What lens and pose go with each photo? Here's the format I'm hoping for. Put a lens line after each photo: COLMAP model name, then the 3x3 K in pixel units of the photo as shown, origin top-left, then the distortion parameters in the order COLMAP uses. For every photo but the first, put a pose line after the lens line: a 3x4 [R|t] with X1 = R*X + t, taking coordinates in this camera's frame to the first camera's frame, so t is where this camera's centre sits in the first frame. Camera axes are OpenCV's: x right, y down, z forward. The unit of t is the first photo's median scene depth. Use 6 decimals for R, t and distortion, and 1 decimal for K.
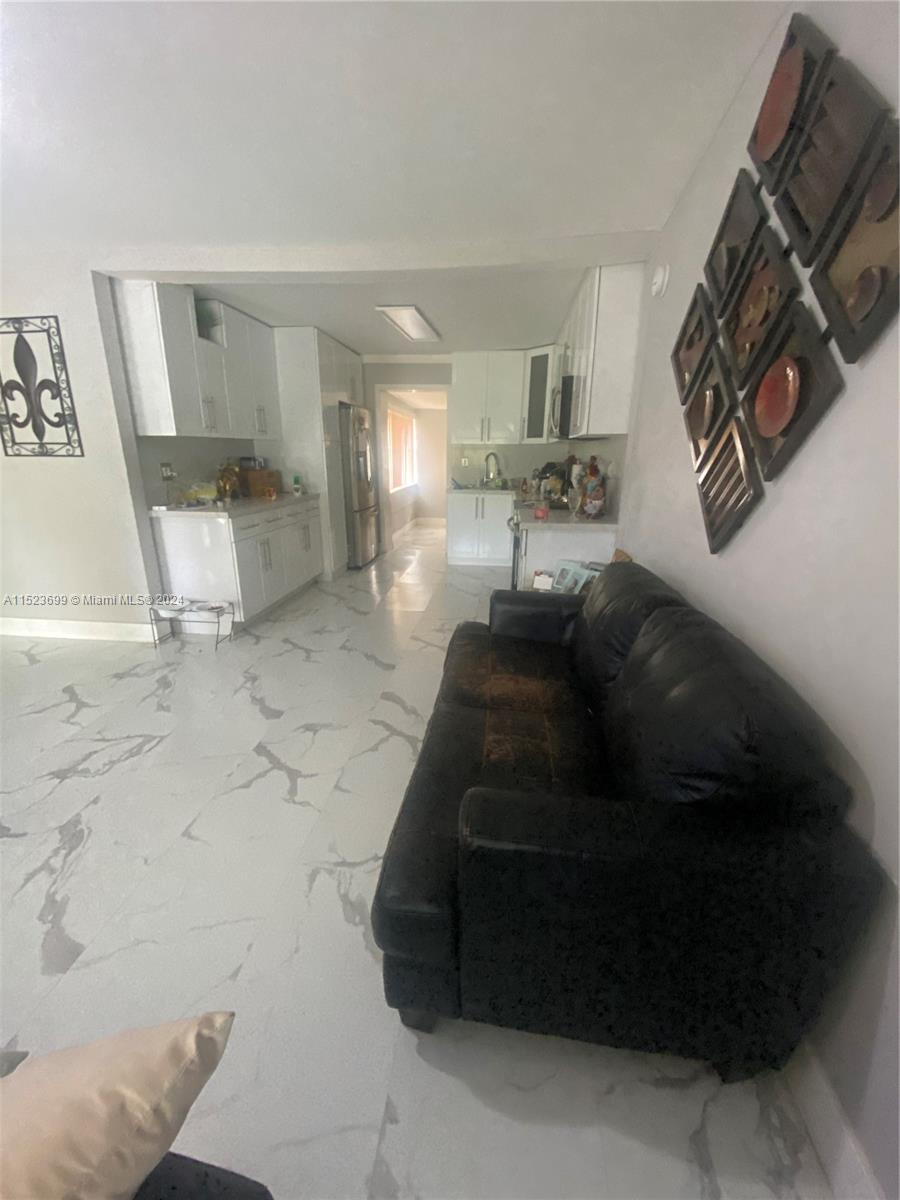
lens RADIAL K [[488.7, 0, 450.0], [0, 488.7, 600.0], [0, 0, 1]] dist [0.042460, -0.032261]
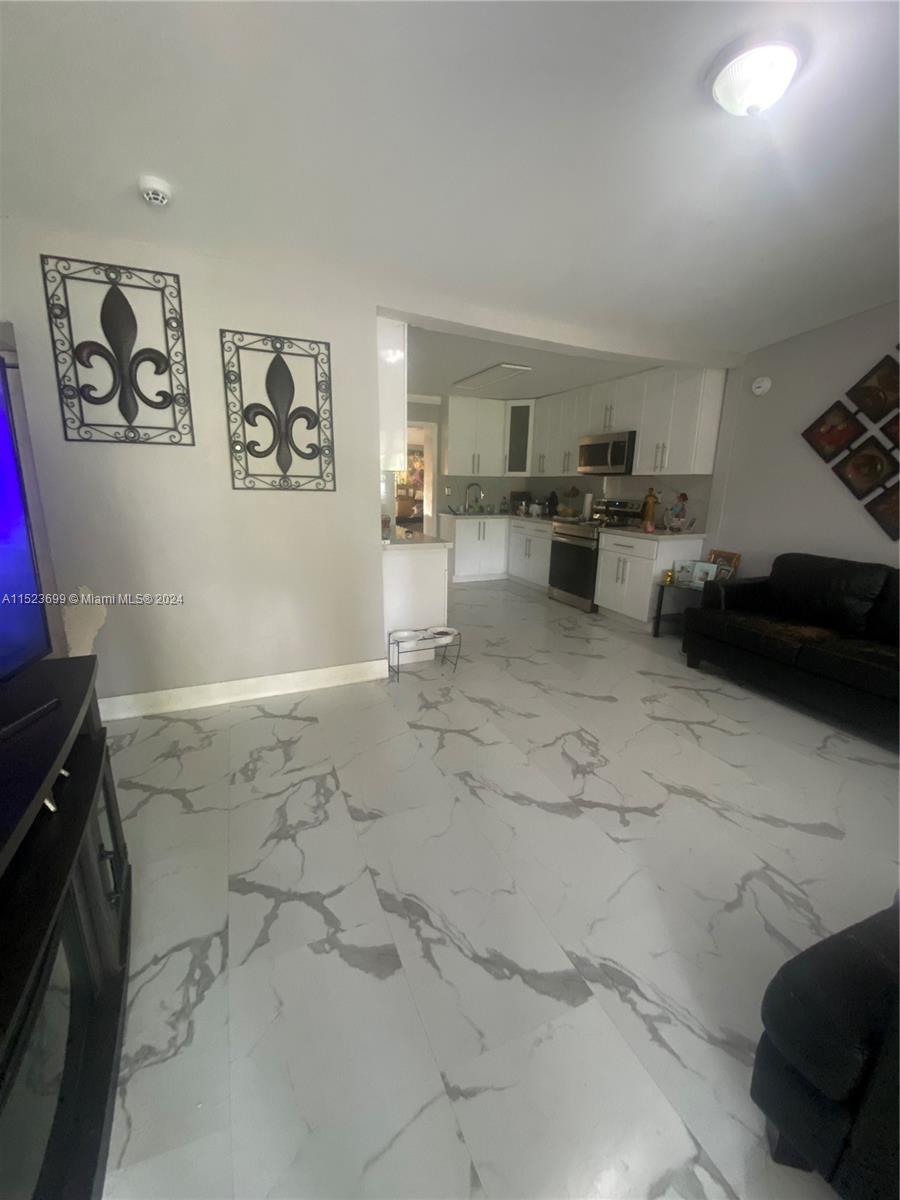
lens RADIAL K [[488.7, 0, 450.0], [0, 488.7, 600.0], [0, 0, 1]] dist [0.042460, -0.032261]
pose [[0.858878, -0.113957, 0.499342, -1.073669], [0.138253, 0.990327, -0.011790, -0.042640], [-0.493168, 0.079162, 0.866325, 0.100533]]
